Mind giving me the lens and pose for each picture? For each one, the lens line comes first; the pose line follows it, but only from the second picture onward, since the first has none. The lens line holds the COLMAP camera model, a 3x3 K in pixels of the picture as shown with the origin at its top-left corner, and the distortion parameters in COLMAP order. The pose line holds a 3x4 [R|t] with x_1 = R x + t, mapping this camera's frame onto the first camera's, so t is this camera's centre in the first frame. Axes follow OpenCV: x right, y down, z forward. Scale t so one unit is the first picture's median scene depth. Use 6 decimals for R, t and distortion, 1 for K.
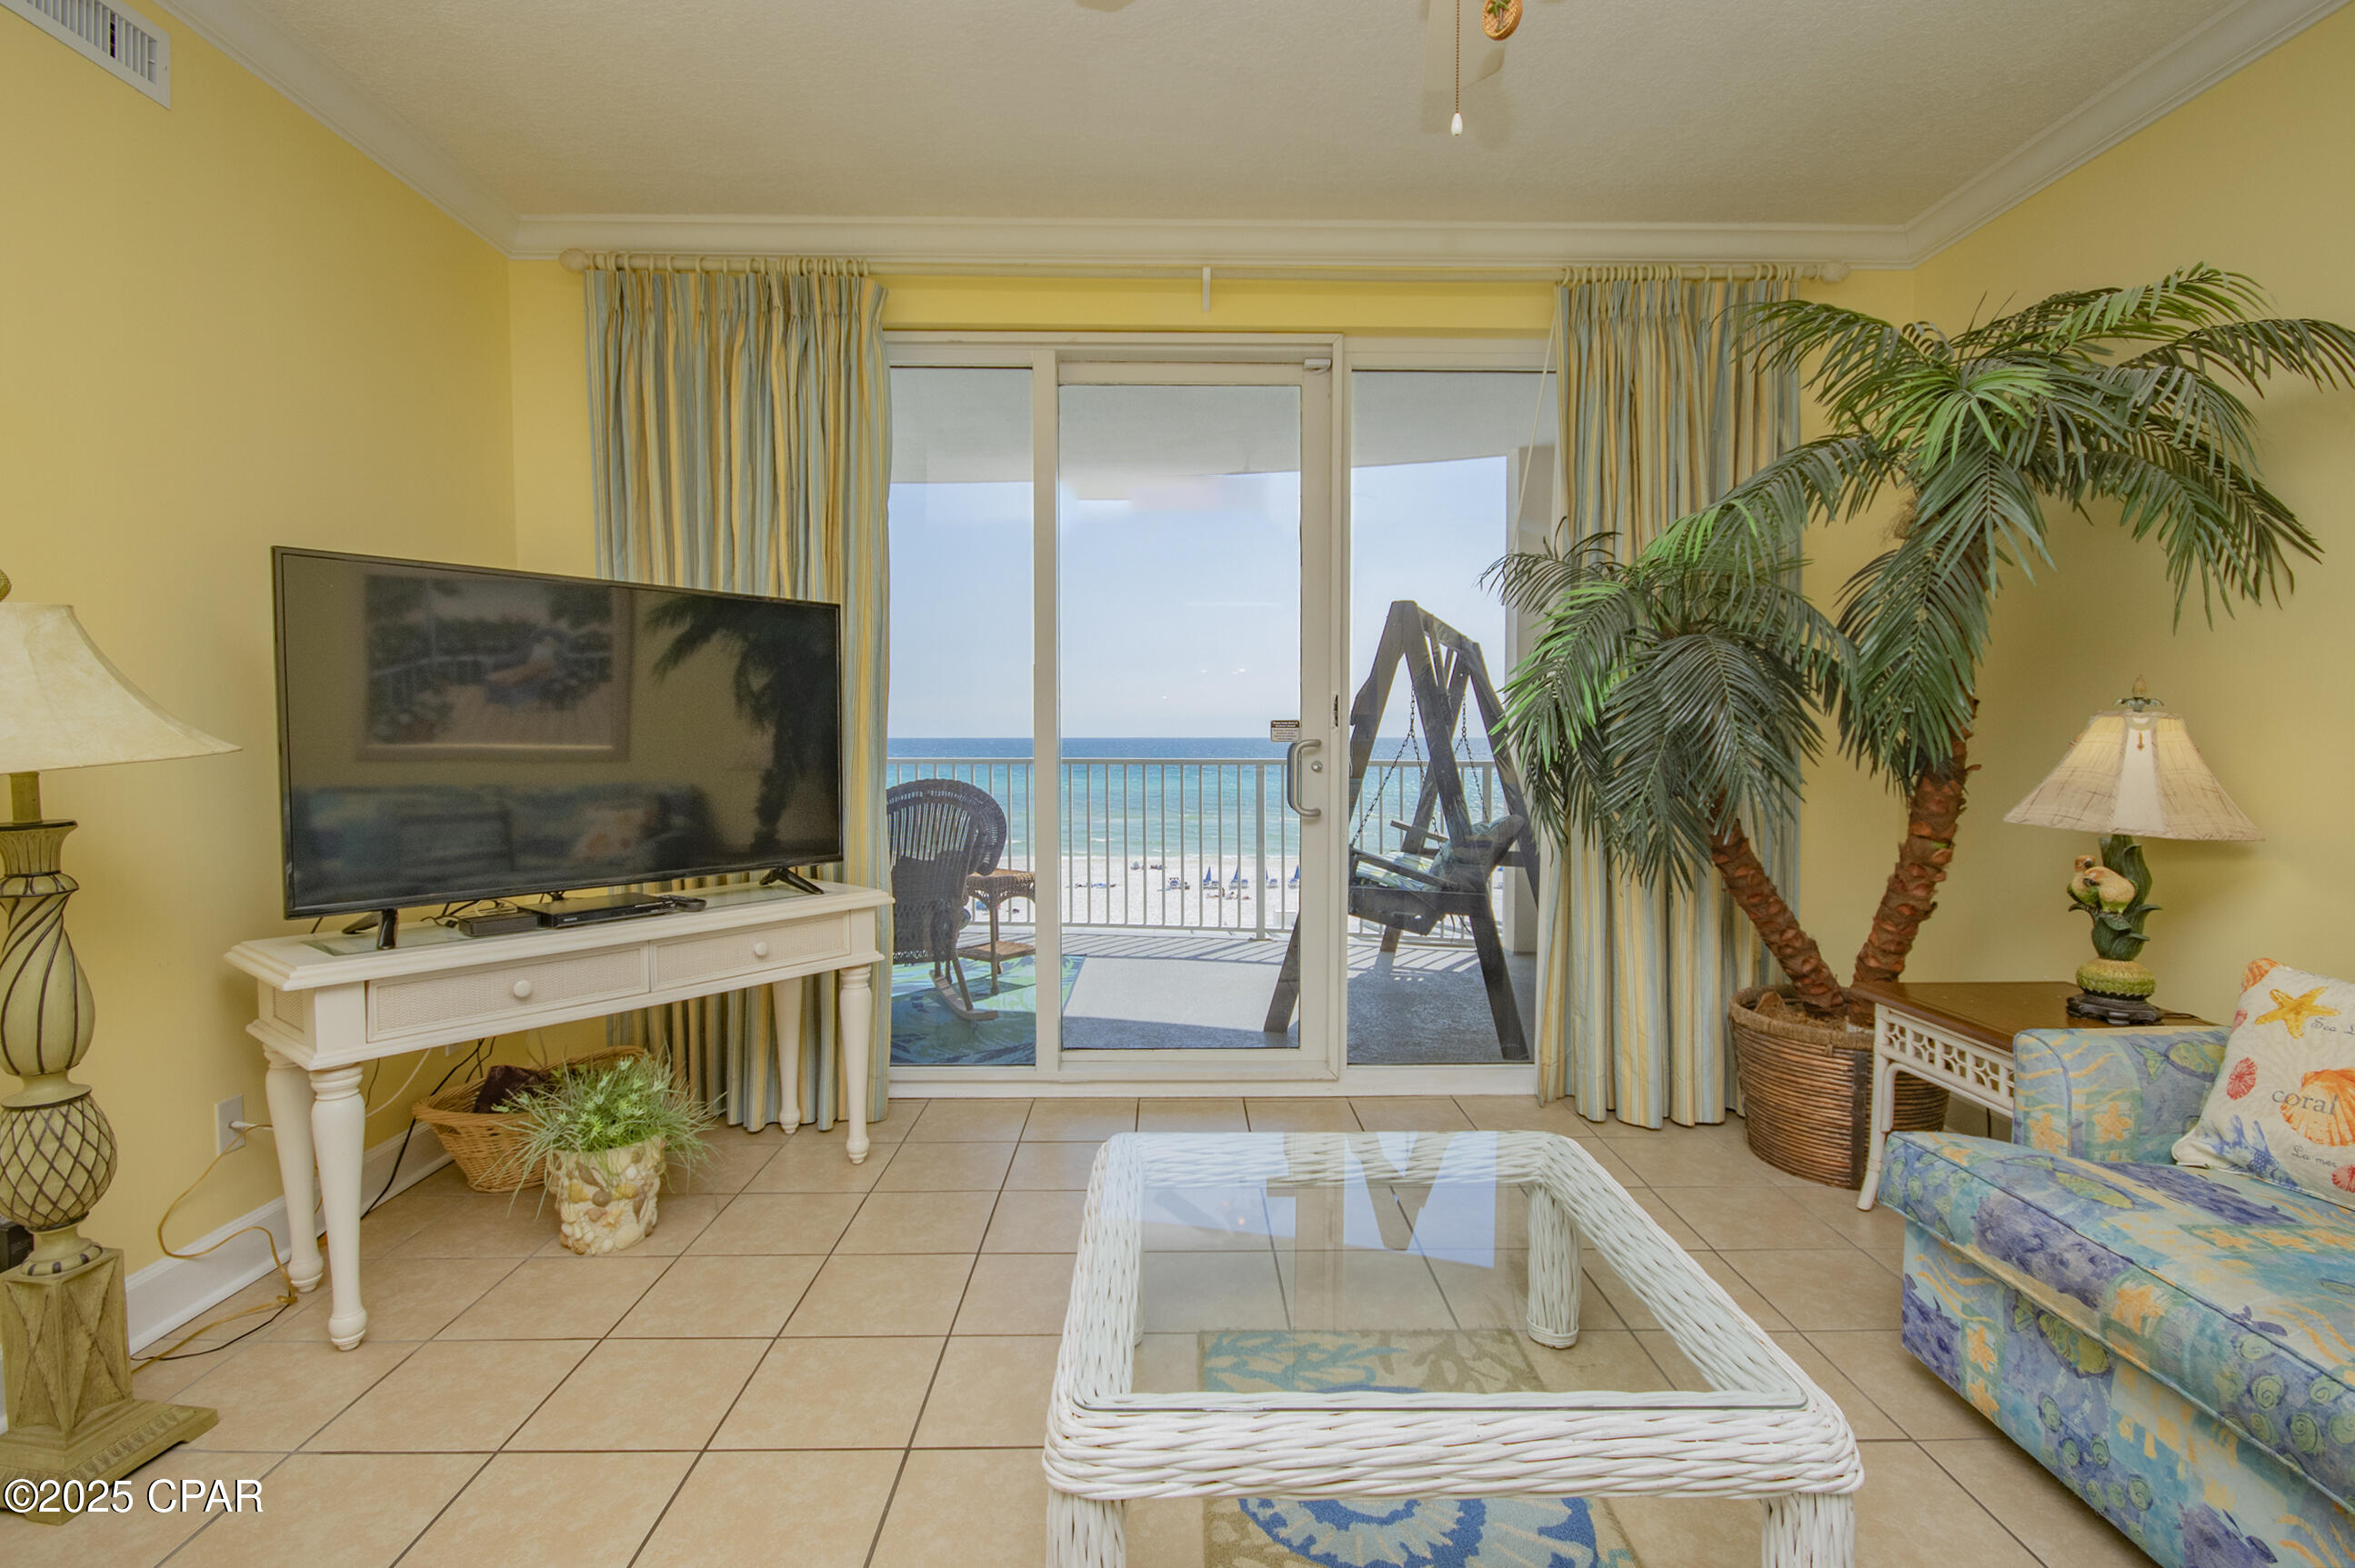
lens RADIAL K [[1100.3, 0, 1171.8], [0, 1100.3, 756.9], [0, 0, 1]] dist [0.020508, -0.014540]
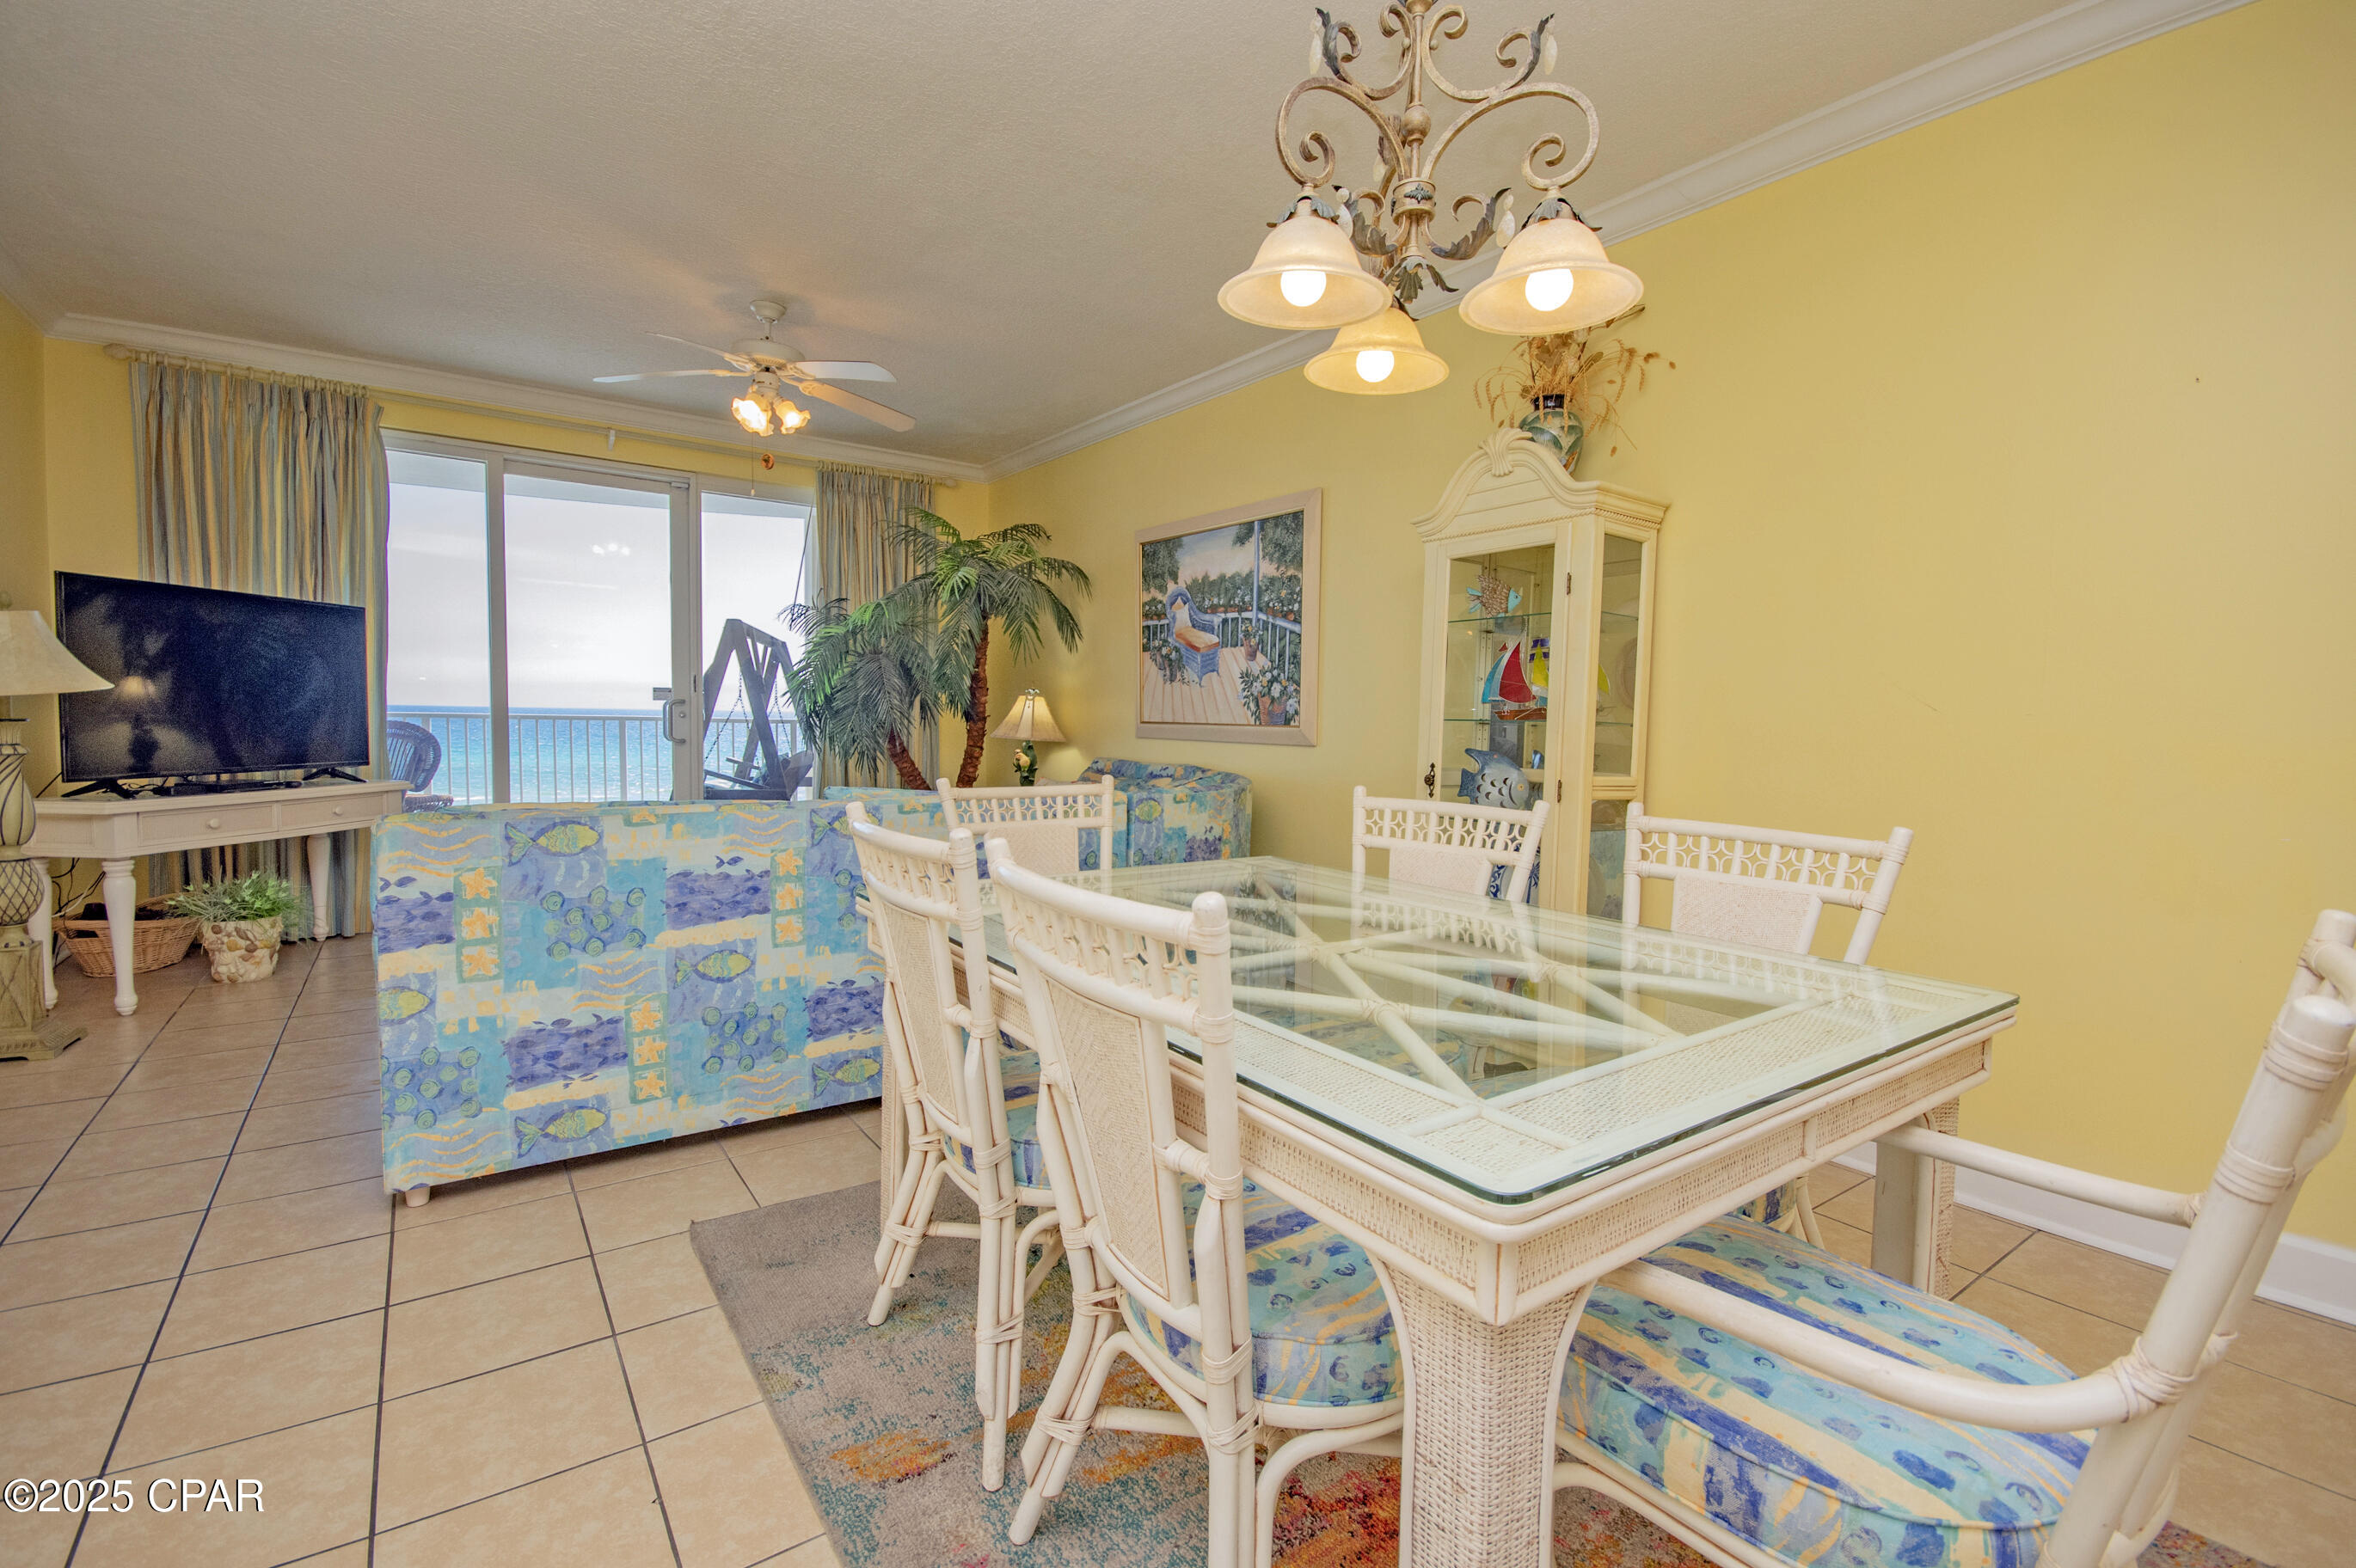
lens RADIAL K [[986.4, 0, 1178.0], [0, 986.4, 784.0], [0, 0, 1]] dist [0.000455, -0.000289]
pose [[0.806735, -0.024851, 0.590390, -0.194477], [-0.008099, 0.998556, 0.053099, 0.035443], [-0.590858, -0.047619, 0.805369, -0.879845]]
